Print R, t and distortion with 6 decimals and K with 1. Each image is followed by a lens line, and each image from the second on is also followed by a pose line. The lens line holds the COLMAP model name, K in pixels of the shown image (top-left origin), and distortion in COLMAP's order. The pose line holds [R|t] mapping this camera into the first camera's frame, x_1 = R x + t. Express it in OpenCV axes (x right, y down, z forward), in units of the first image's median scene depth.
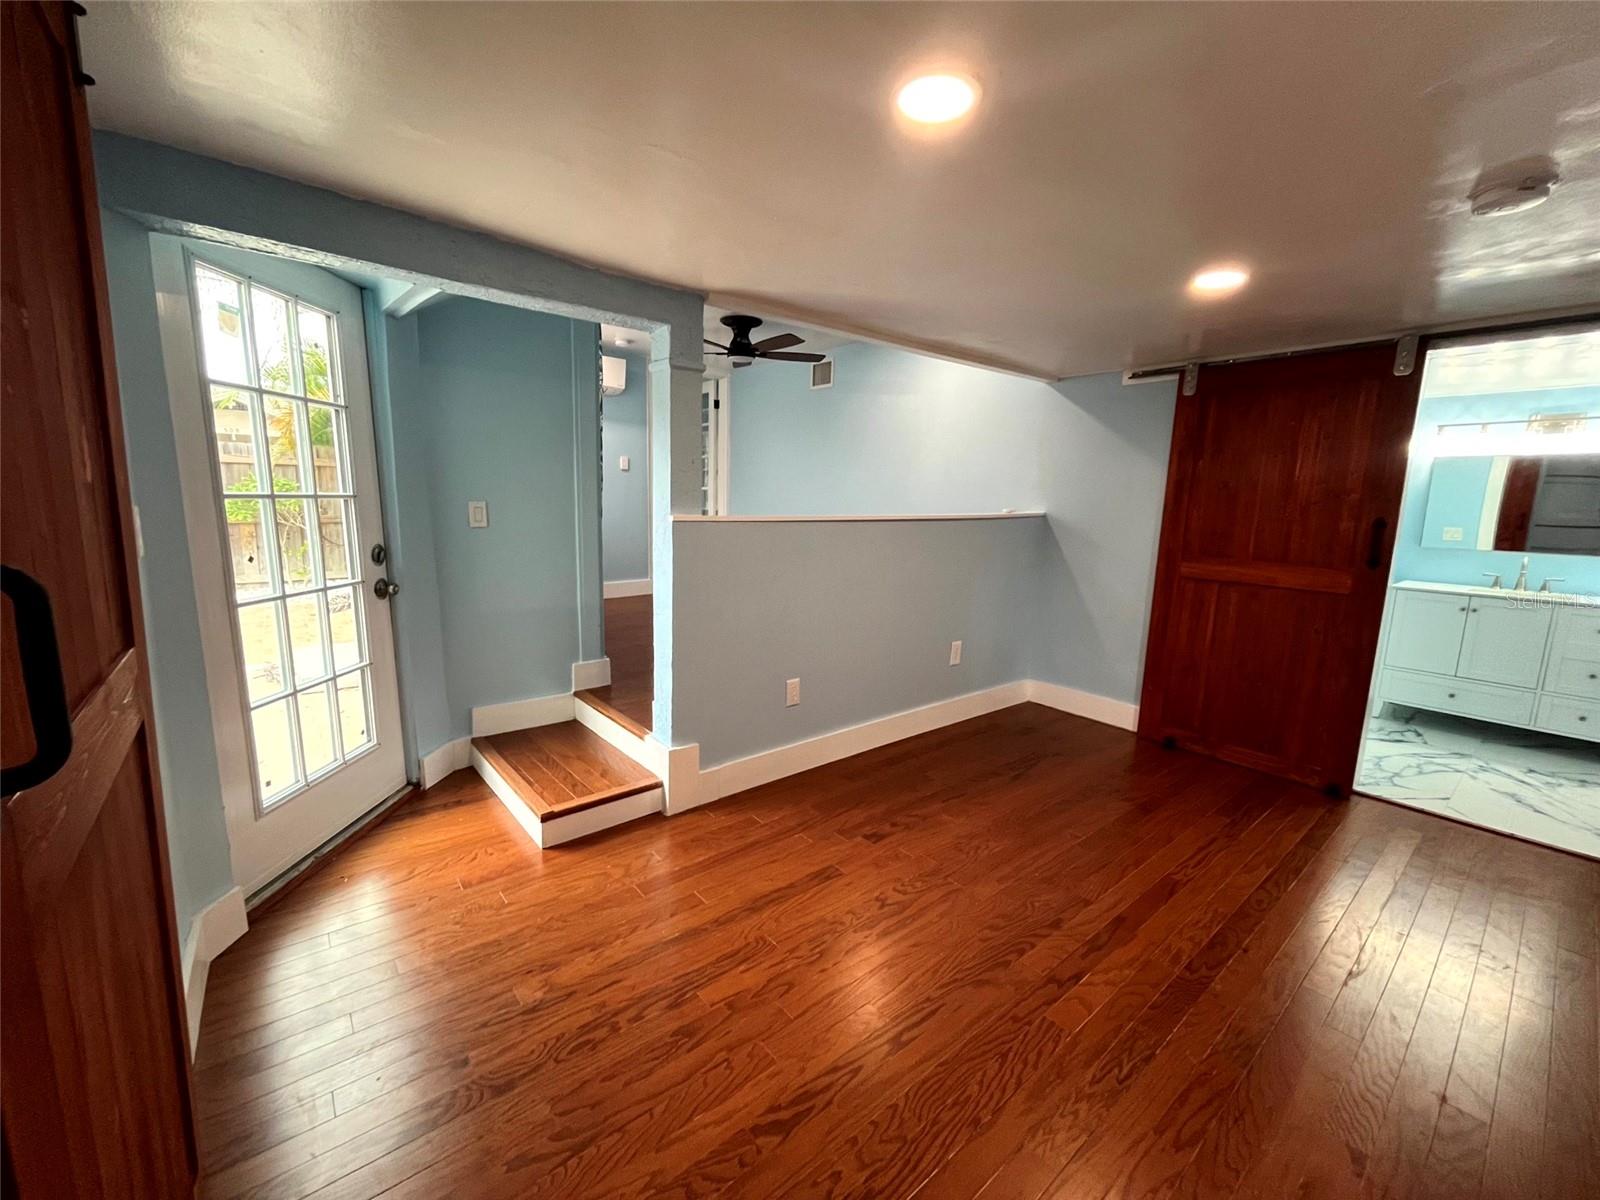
lens RADIAL K [[643.8, 0, 796.9], [0, 643.8, 602.6], [0, 0, 1]] dist [-0.002850, -0.000510]
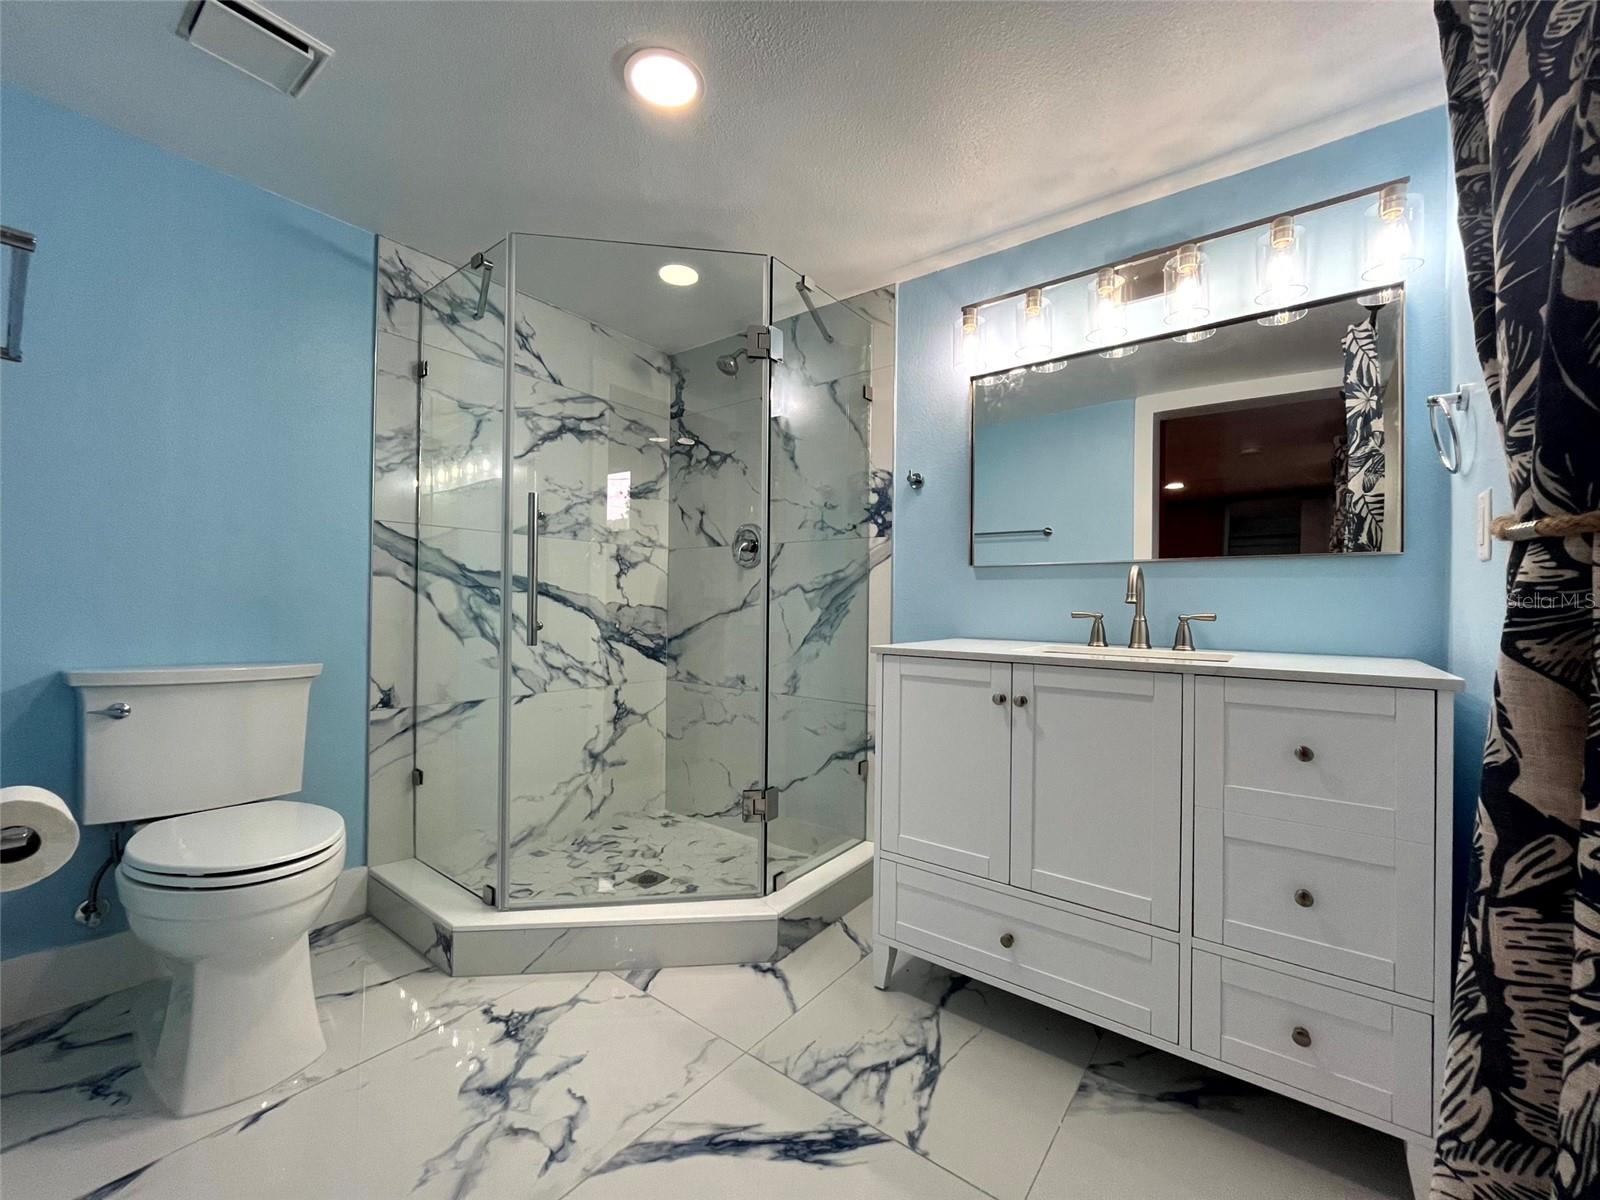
lens RADIAL K [[643.8, 0, 815.4], [0, 643.8, 602.4], [0, 0, 1]] dist [-0.002850, -0.000510]
pose [[0.974207, -0.013665, 0.225244, 0.810248], [0.049760, 0.986604, -0.155360, 0.006703], [-0.220103, 0.162561, 0.961836, 0.623076]]
